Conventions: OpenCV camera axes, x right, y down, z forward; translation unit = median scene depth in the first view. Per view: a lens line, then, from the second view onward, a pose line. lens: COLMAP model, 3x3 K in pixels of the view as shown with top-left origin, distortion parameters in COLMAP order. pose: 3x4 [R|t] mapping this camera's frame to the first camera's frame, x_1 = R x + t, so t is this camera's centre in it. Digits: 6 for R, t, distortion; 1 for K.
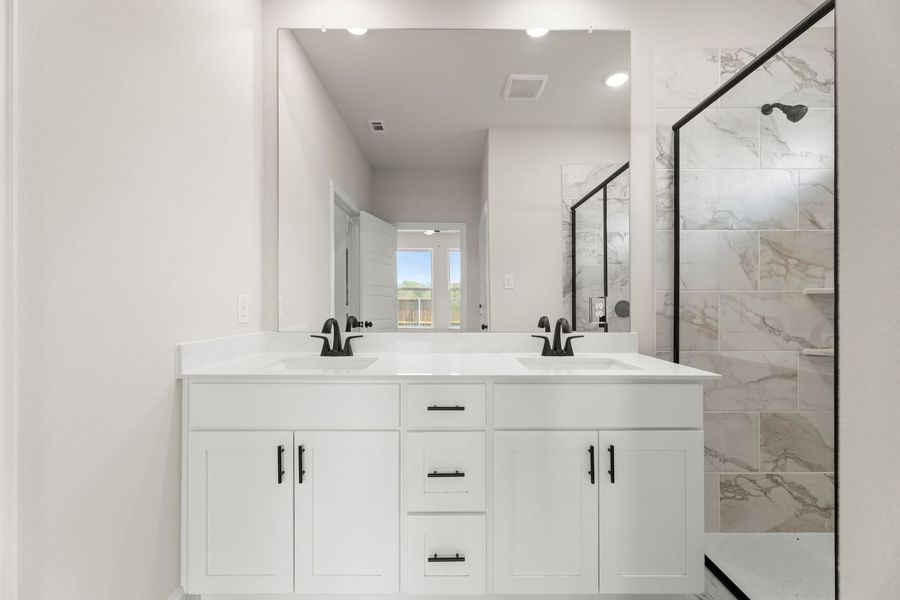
lens RADIAL K [[361.3, 0, 453.1], [0, 361.3, 301.0], [0, 0, 1]] dist [-0.001014, -0.000077]
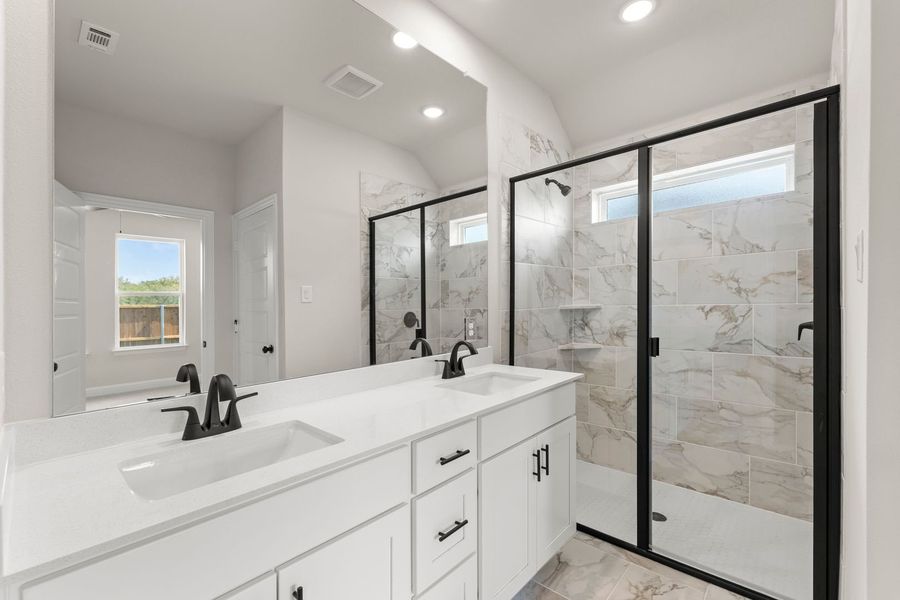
lens RADIAL K [[387.1, 0, 446.6], [0, 387.1, 299.8], [0, 0, 1]] dist [-0.000452, -0.000102]
pose [[0.676160, -0.013386, 0.736633, -0.522205], [0.013030, 0.999896, 0.006209, -0.073963], [-0.736640, 0.005401, 0.676264, 0.249571]]
